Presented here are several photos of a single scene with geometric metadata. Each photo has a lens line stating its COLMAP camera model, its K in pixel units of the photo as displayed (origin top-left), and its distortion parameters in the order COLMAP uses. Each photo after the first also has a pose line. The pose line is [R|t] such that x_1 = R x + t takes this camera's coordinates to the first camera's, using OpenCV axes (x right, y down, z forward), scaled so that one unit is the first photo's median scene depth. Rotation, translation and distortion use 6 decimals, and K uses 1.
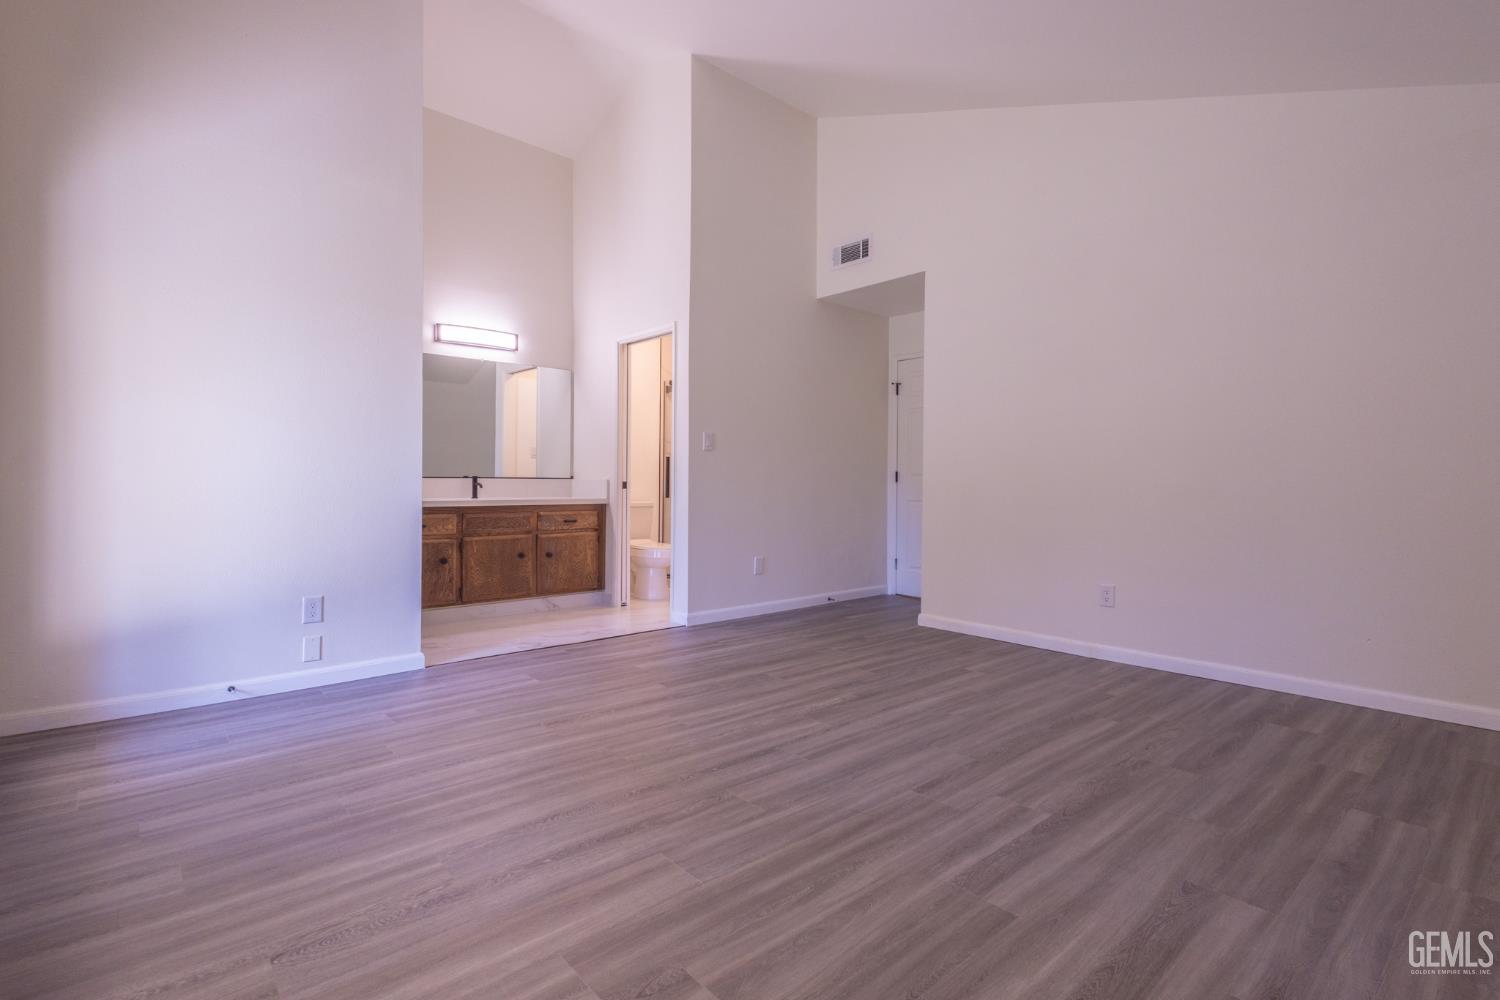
lens RADIAL K [[712.8, 0, 741.1], [0, 712.8, 487.6], [0, 0, 1]] dist [0.006056, 0.000309]
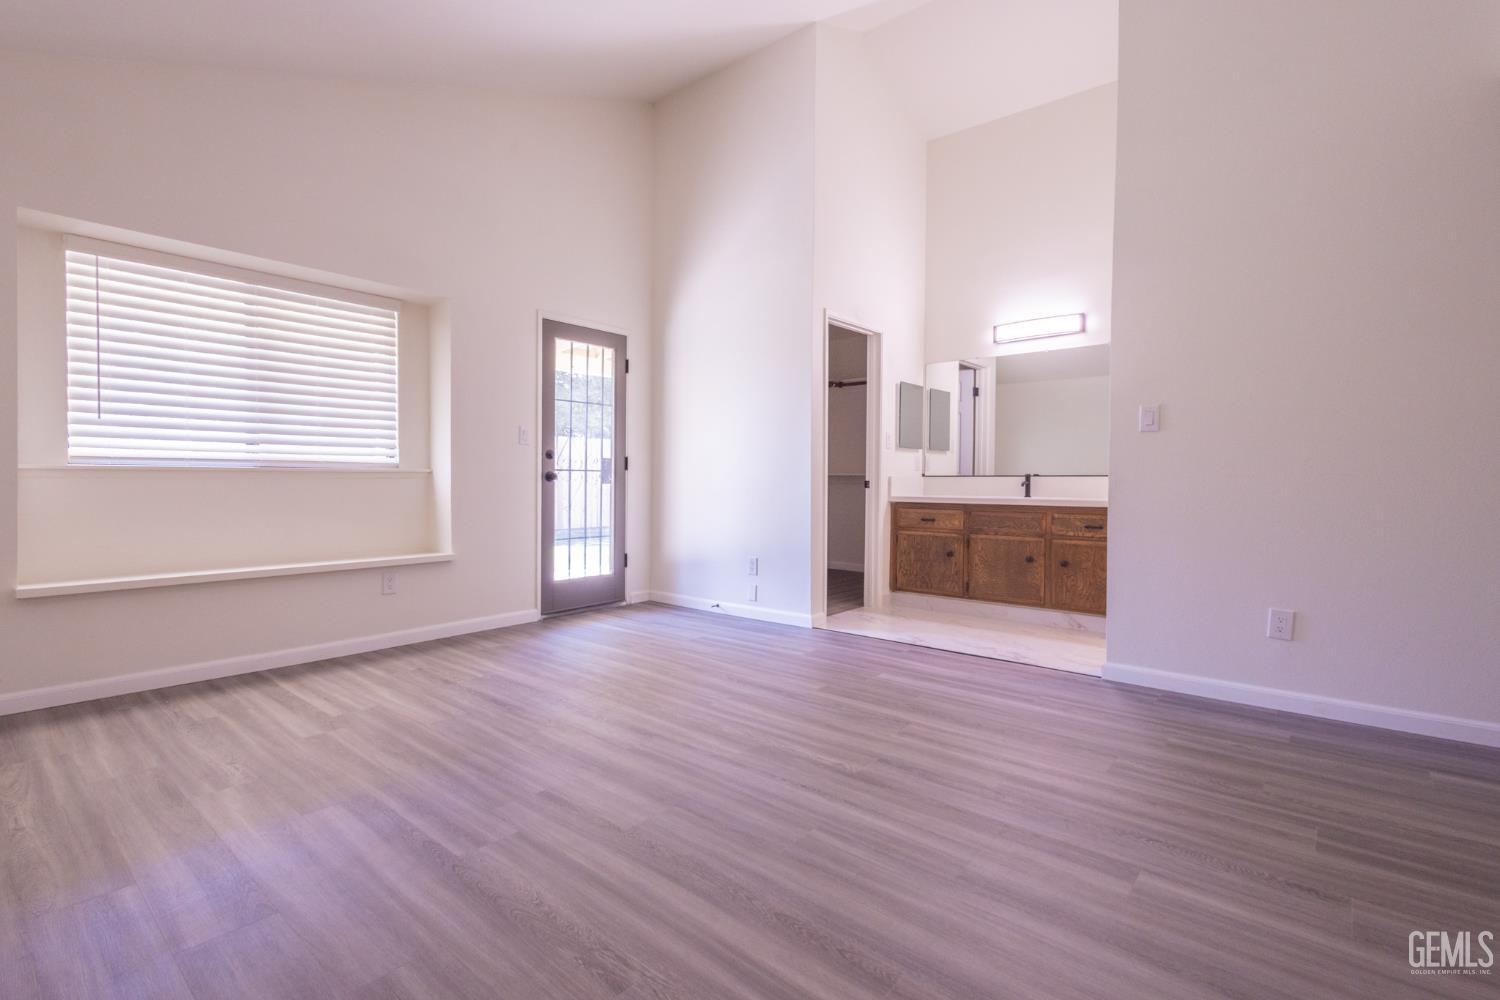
lens RADIAL K [[712.8, 0, 741.1], [0, 712.8, 487.6], [0, 0, 1]] dist [0.006056, 0.000309]
pose [[0.136346, 0.006717, -0.990638, 0.843760], [-0.012693, 0.999907, 0.005033, 0.003104], [0.990580, 0.011888, 0.136419, 0.770381]]
